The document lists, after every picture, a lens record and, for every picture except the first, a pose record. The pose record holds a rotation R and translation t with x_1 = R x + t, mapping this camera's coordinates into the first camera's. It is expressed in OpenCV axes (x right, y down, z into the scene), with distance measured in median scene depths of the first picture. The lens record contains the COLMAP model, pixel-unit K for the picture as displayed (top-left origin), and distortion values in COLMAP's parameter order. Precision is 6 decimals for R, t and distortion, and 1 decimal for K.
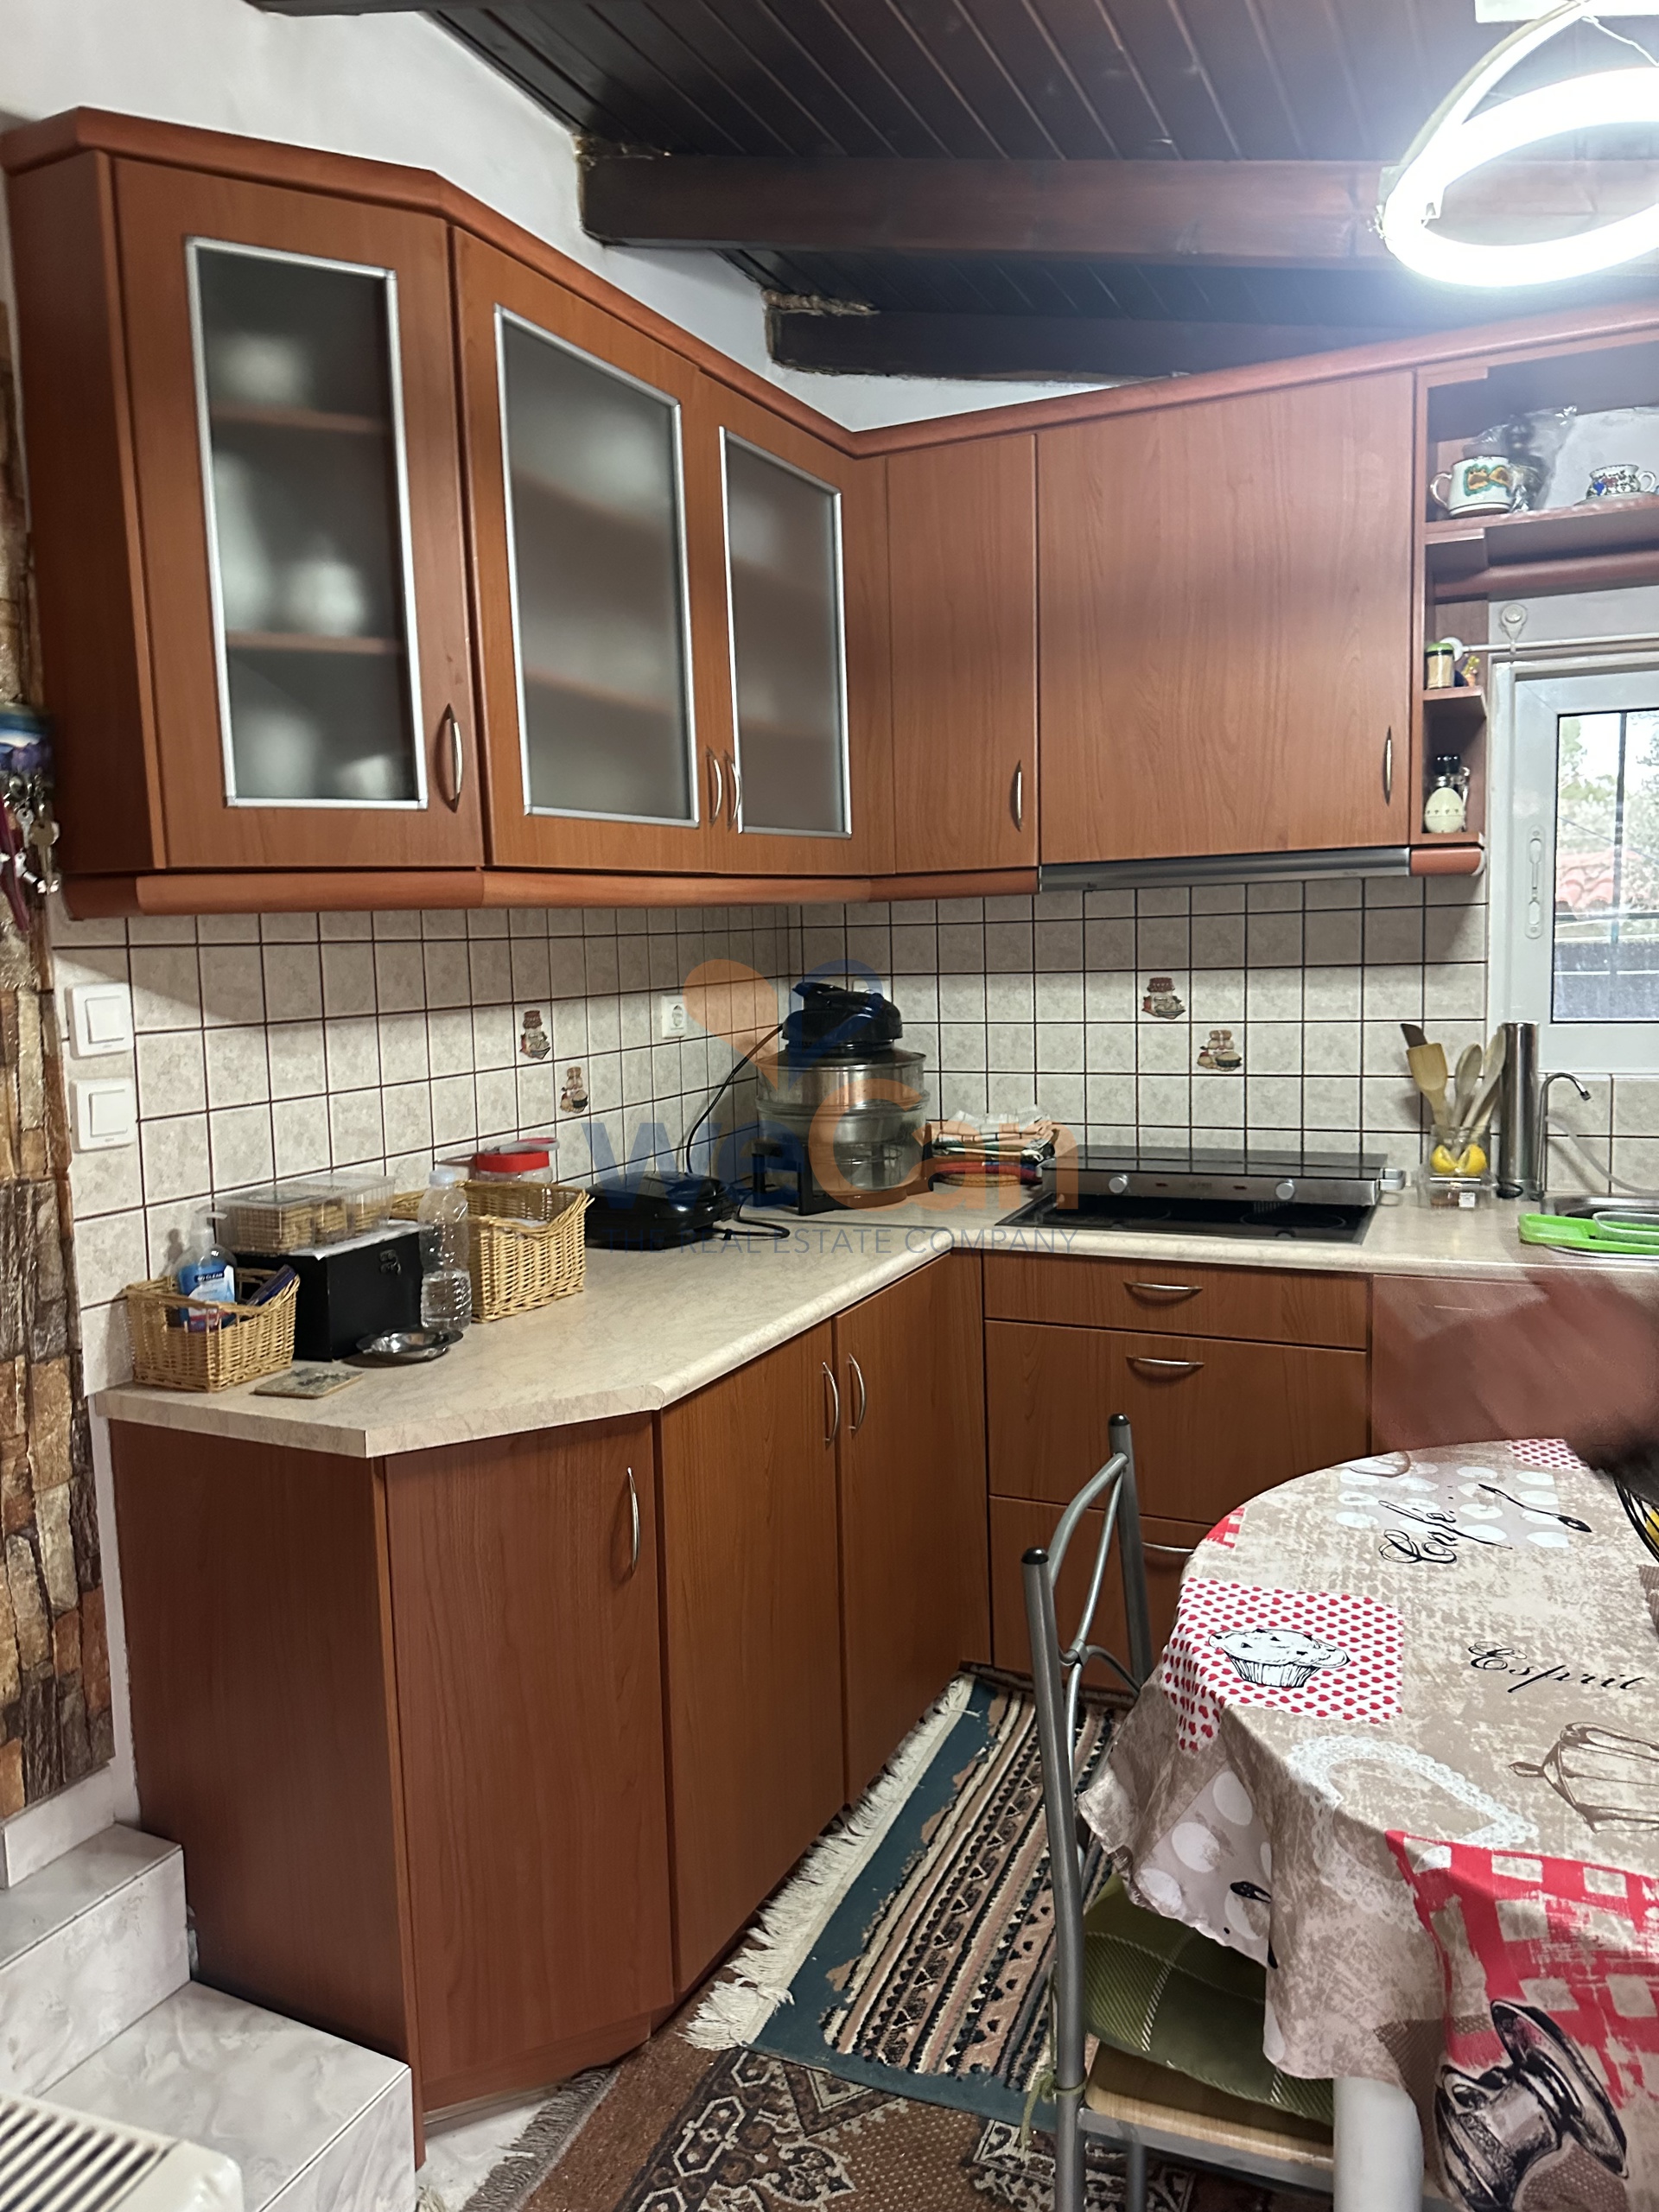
lens RADIAL K [[1577.9, 0, 835.6], [0, 1577.9, 1104.7], [0, 0, 1]] dist [0.060738, -0.072137]
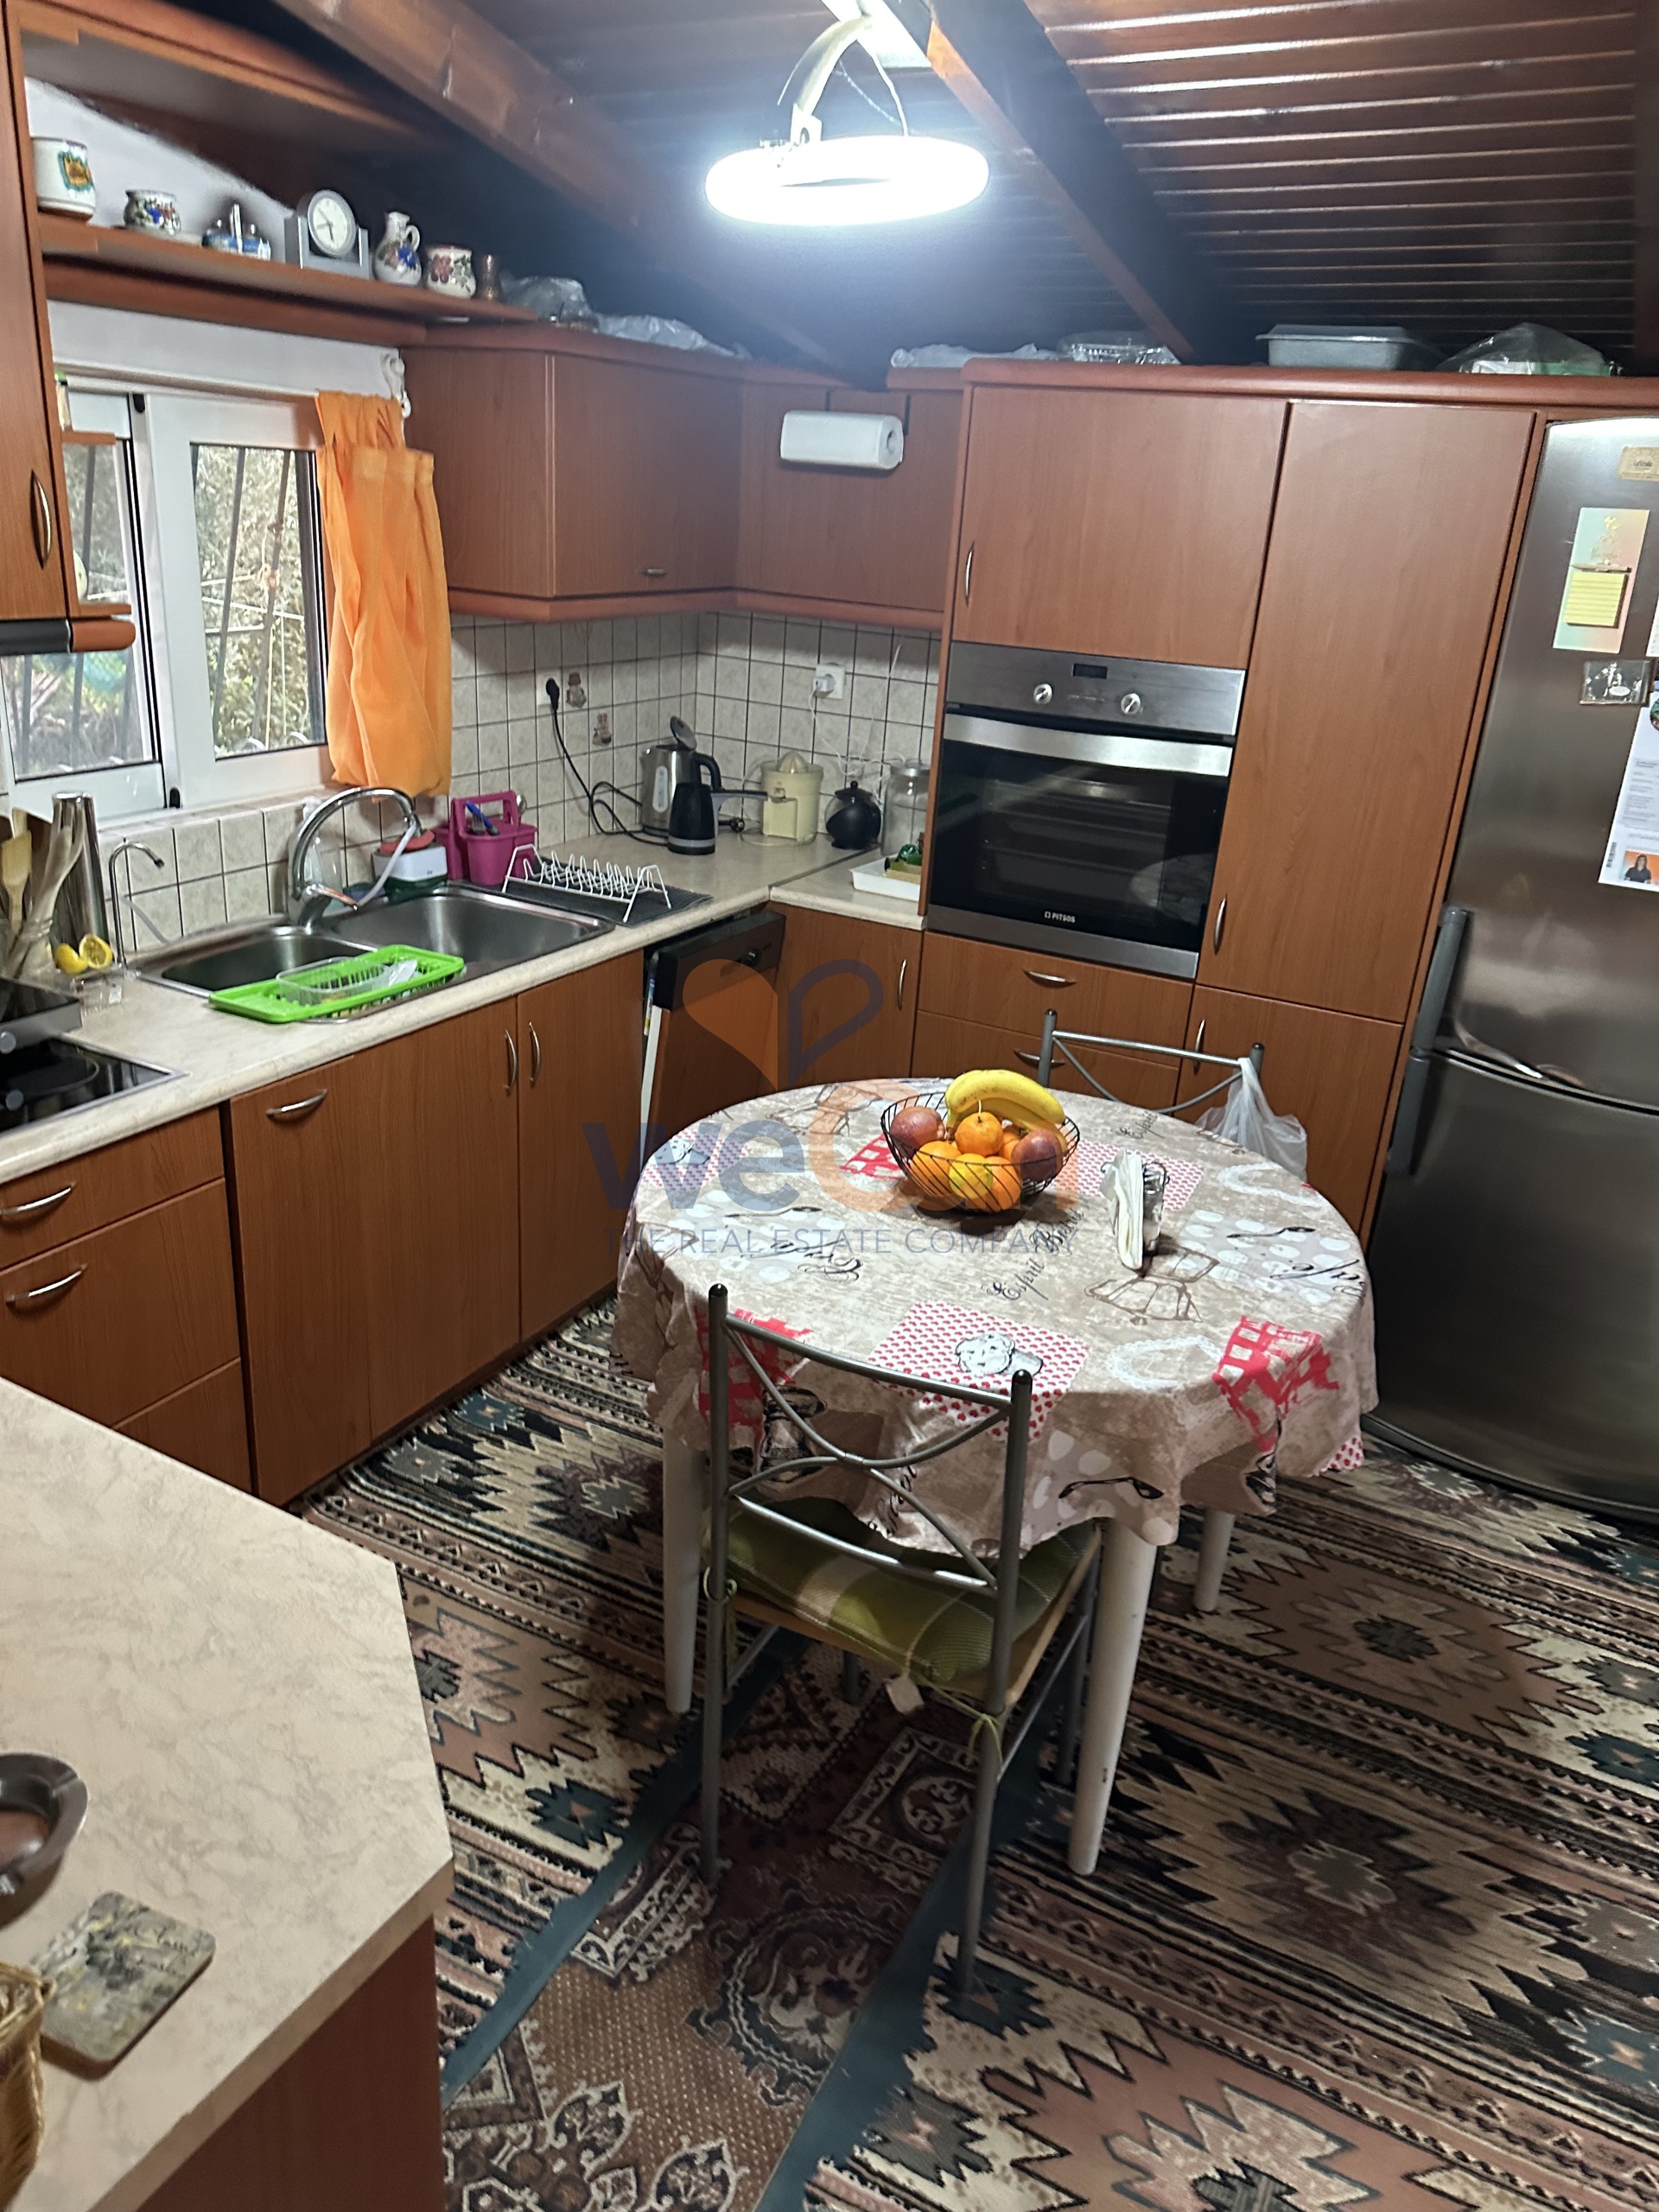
lens RADIAL K [[1577.9, 0, 830.6], [0, 1577.9, 1106.4], [0, 0, 1]] dist [0.060738, -0.072137]
pose [[0.079737, -0.339573, 0.937194, -0.708840], [0.055076, 0.940252, 0.335995, -0.254258], [-0.995293, 0.024826, 0.093675, 0.717509]]
